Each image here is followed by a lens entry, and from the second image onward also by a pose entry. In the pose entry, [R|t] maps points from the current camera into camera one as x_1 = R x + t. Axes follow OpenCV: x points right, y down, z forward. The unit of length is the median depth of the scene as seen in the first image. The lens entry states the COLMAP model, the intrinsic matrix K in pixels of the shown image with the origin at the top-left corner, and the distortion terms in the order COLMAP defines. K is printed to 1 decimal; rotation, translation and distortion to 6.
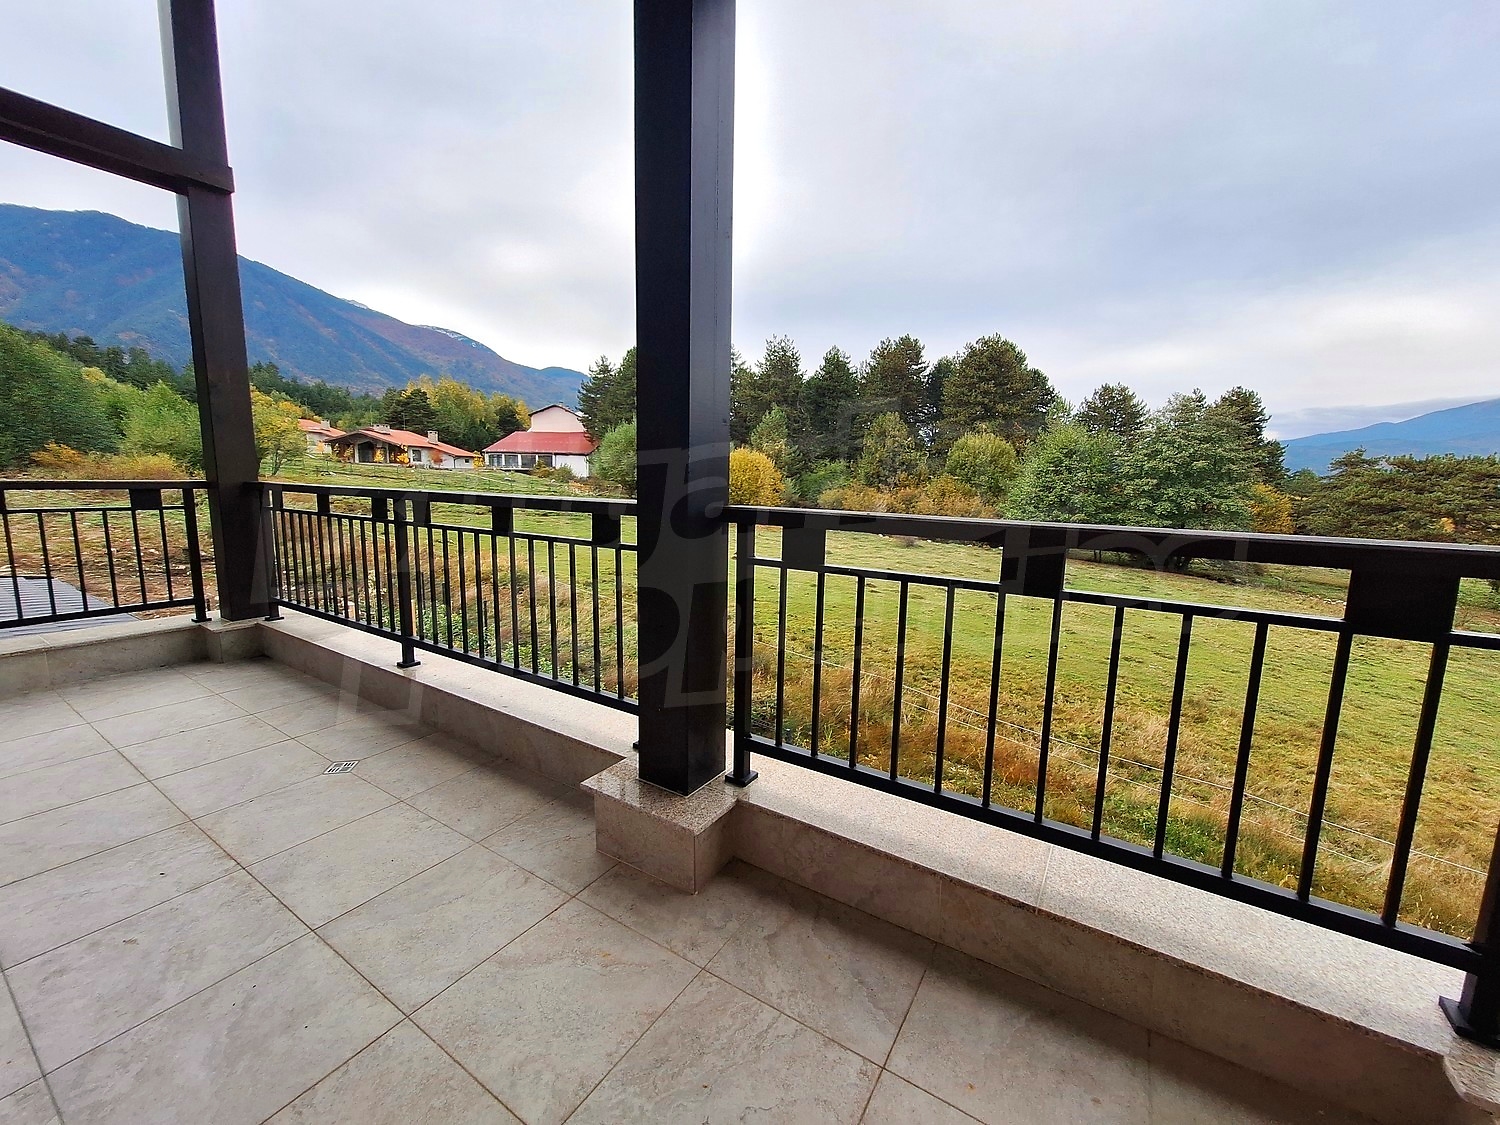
lens RADIAL K [[591.9, 0, 764.3], [0, 591.9, 559.7], [0, 0, 1]] dist [-0.002912, -0.000837]
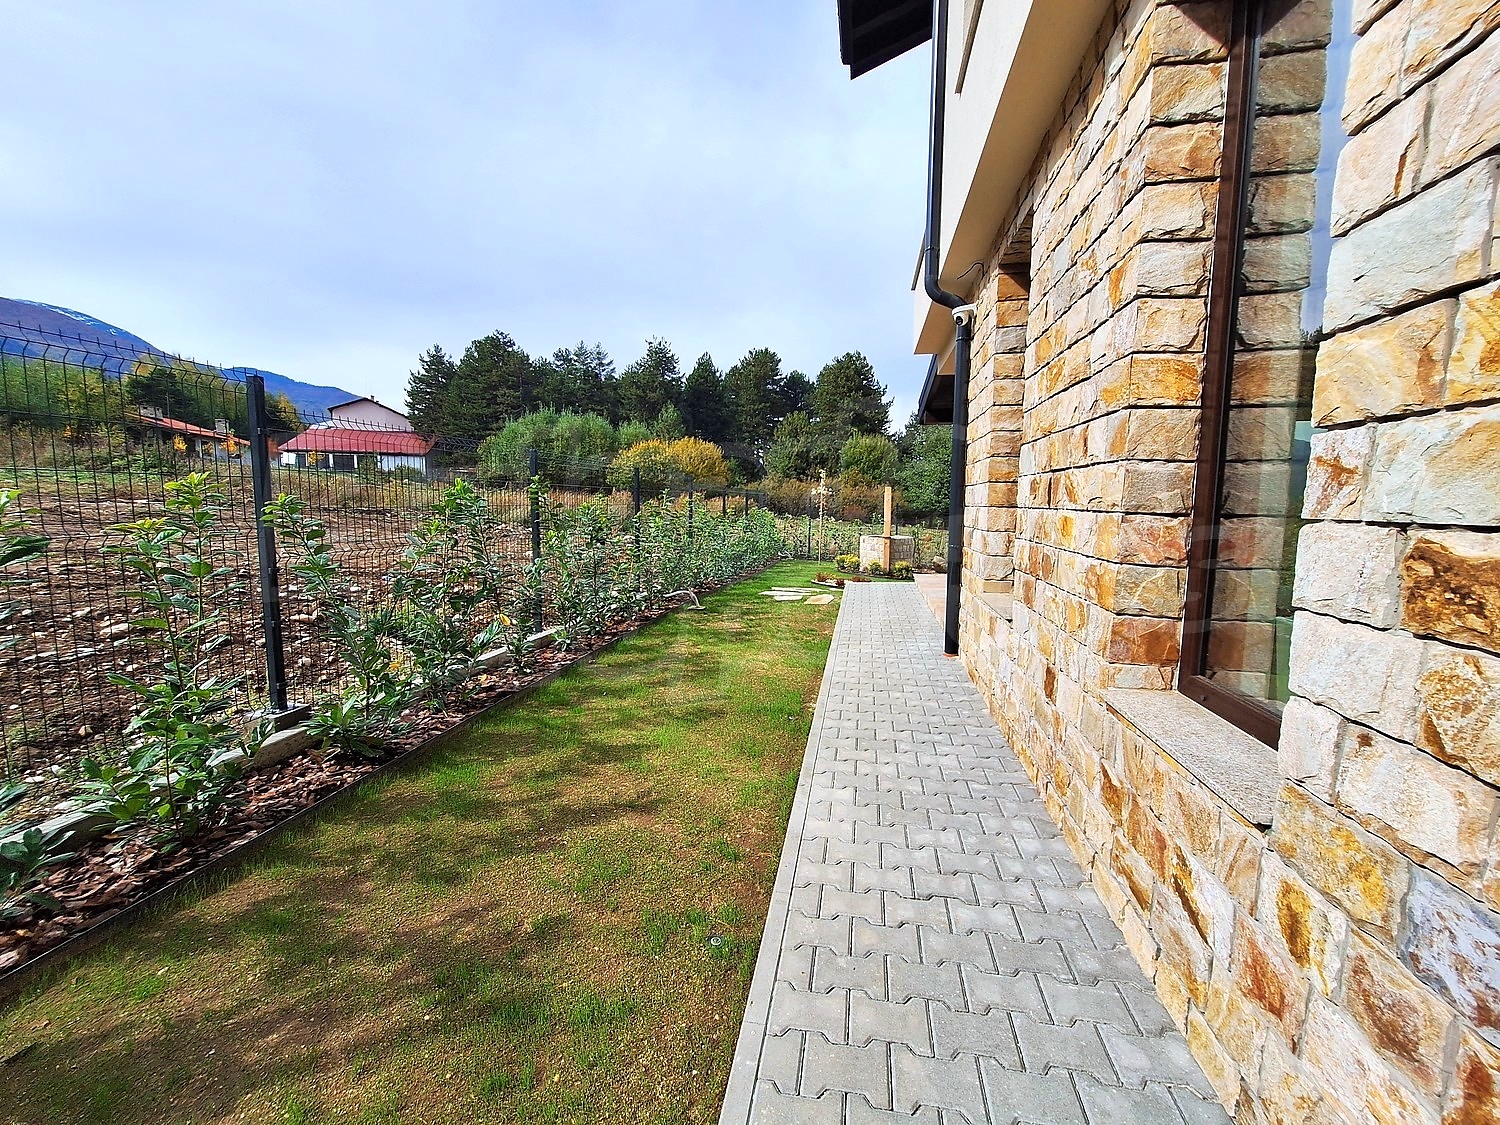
lens RADIAL K [[591.9, 0, 758.4], [0, 591.9, 555.8], [0, 0, 1]] dist [-0.002912, -0.000837]
pose [[0.931274, -0.046072, 0.361395, -2.585593], [0.060664, 0.997733, -0.029128, 0.423446], [-0.359234, 0.049050, 0.931958, 0.274099]]
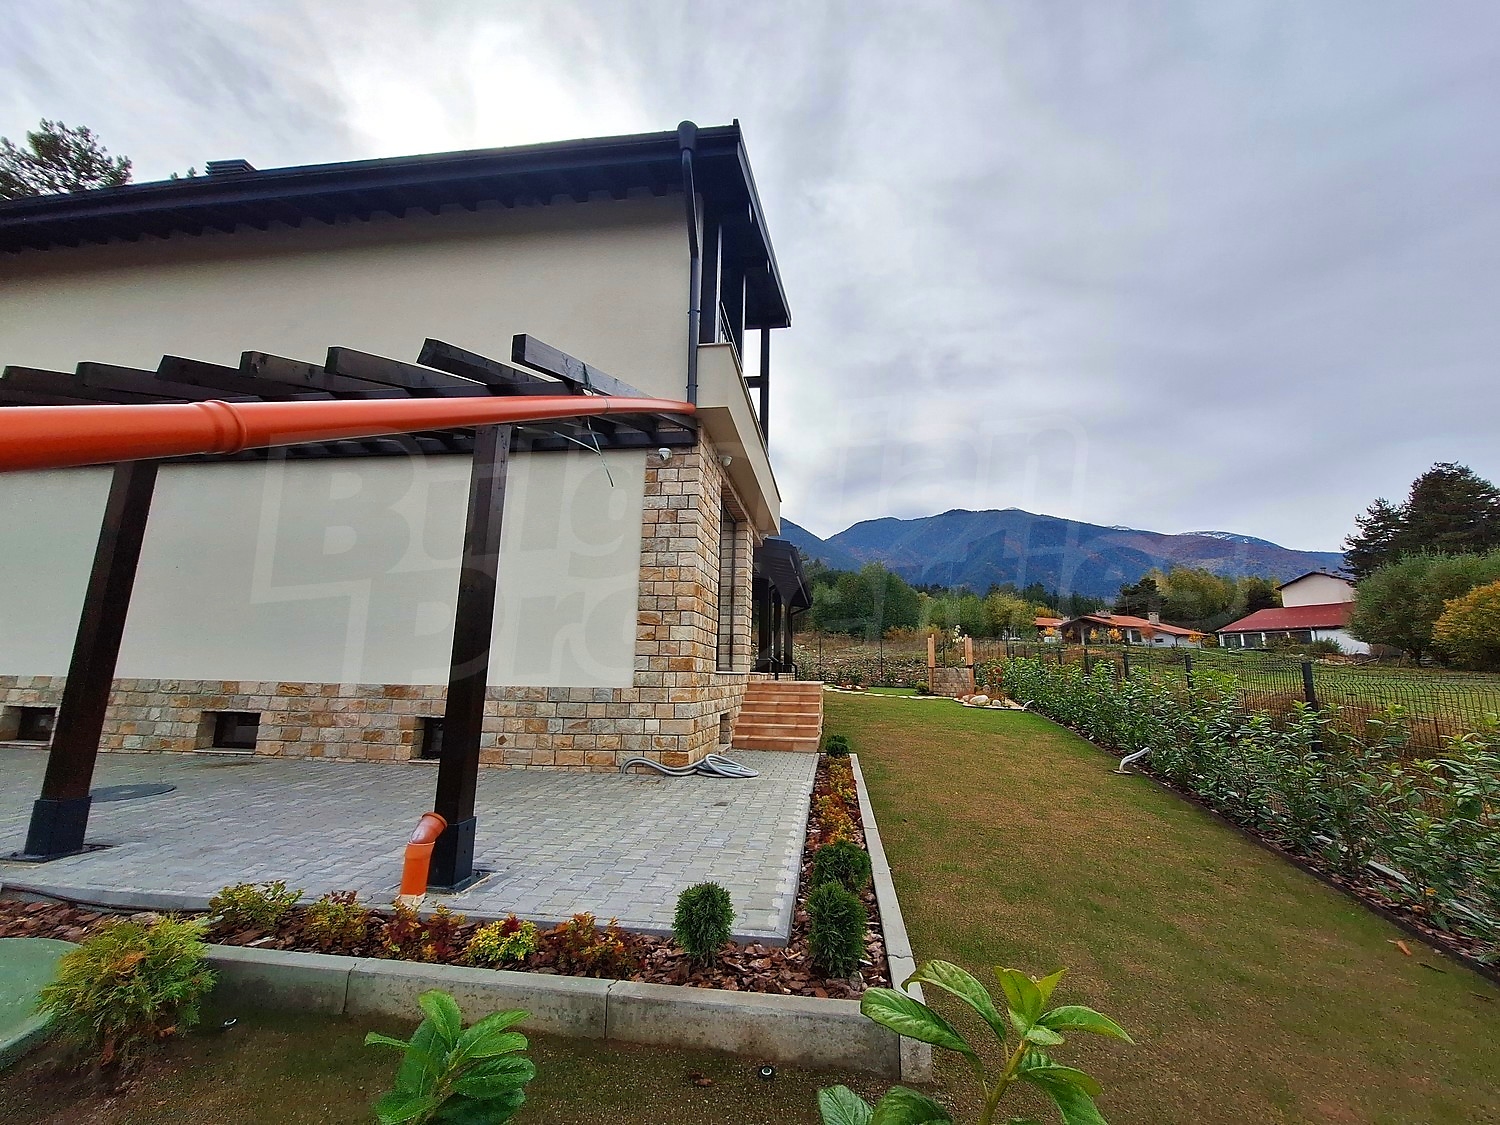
lens RADIAL K [[591.9, 0, 762.9], [0, 591.9, 561.2], [0, 0, 1]] dist [-0.002912, -0.000837]
pose [[0.419014, -0.181677, -0.889618, 1.078928], [-0.133284, 0.956857, -0.258186, 0.693886], [0.898144, 0.226755, 0.376722, -0.075903]]
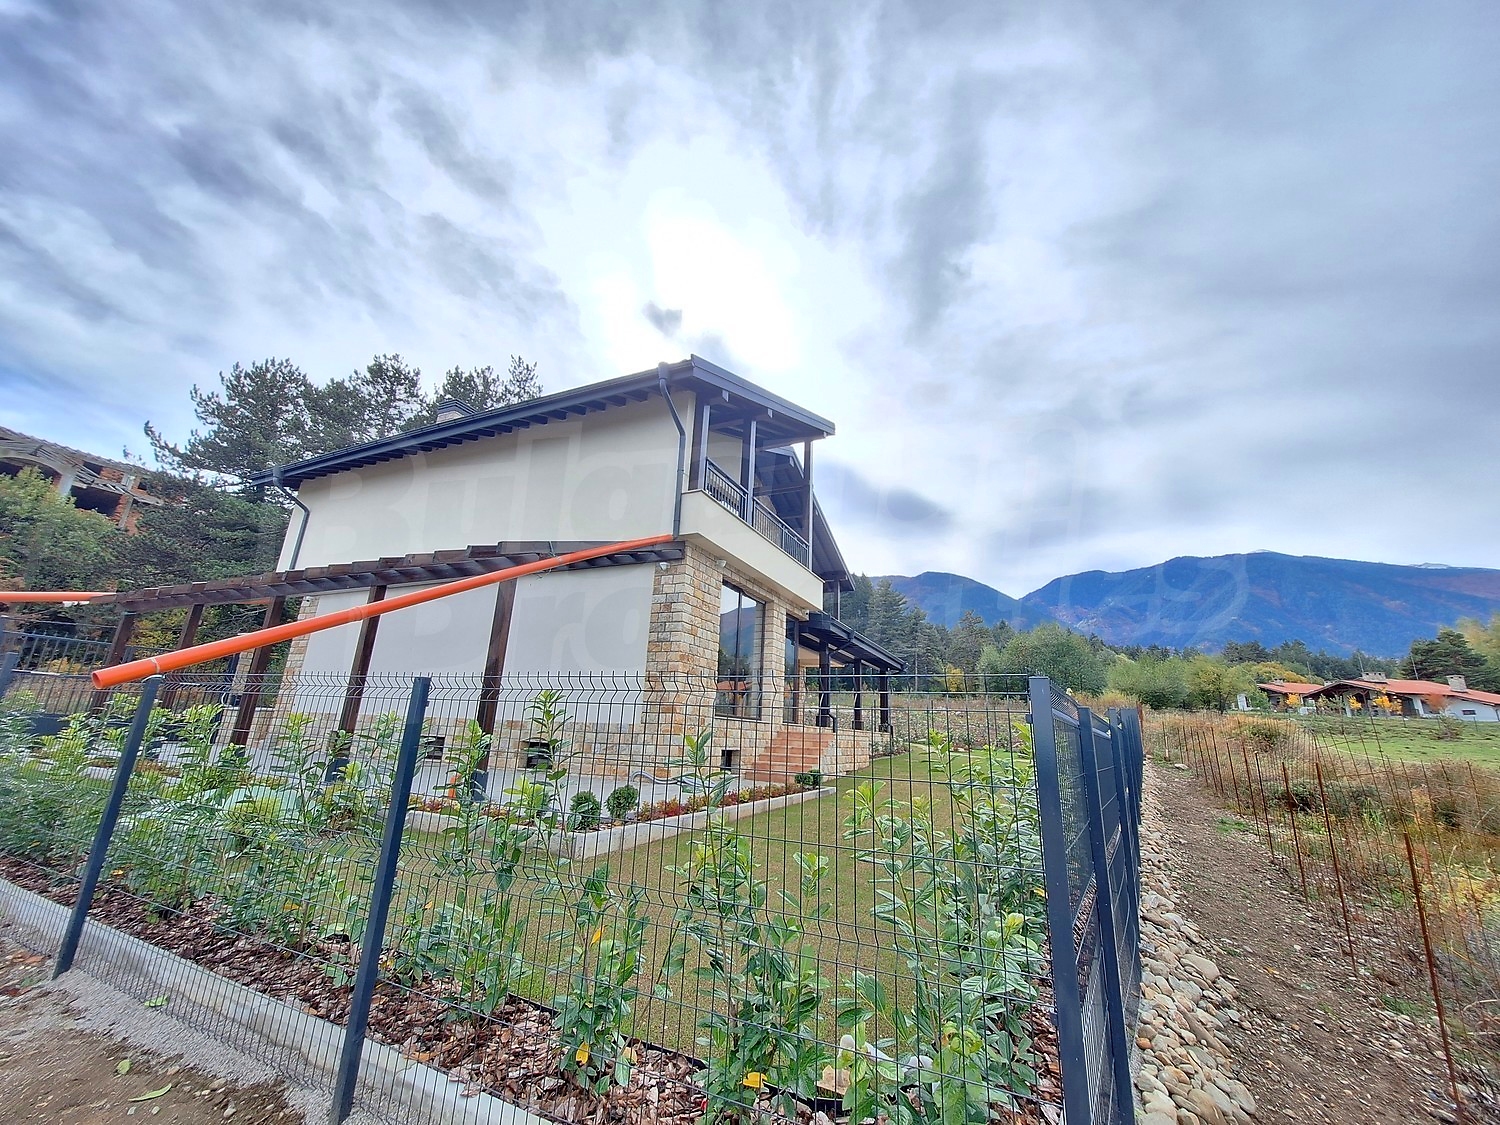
lens RADIAL K [[591.9, 0, 756.5], [0, 591.9, 564.0], [0, 0, 1]] dist [-0.002912, -0.000837]
pose [[0.119630, -0.294384, -0.948170, 1.582571], [-0.175233, 0.933774, -0.312024, 0.706757], [0.977232, 0.203478, 0.060122, 0.232978]]
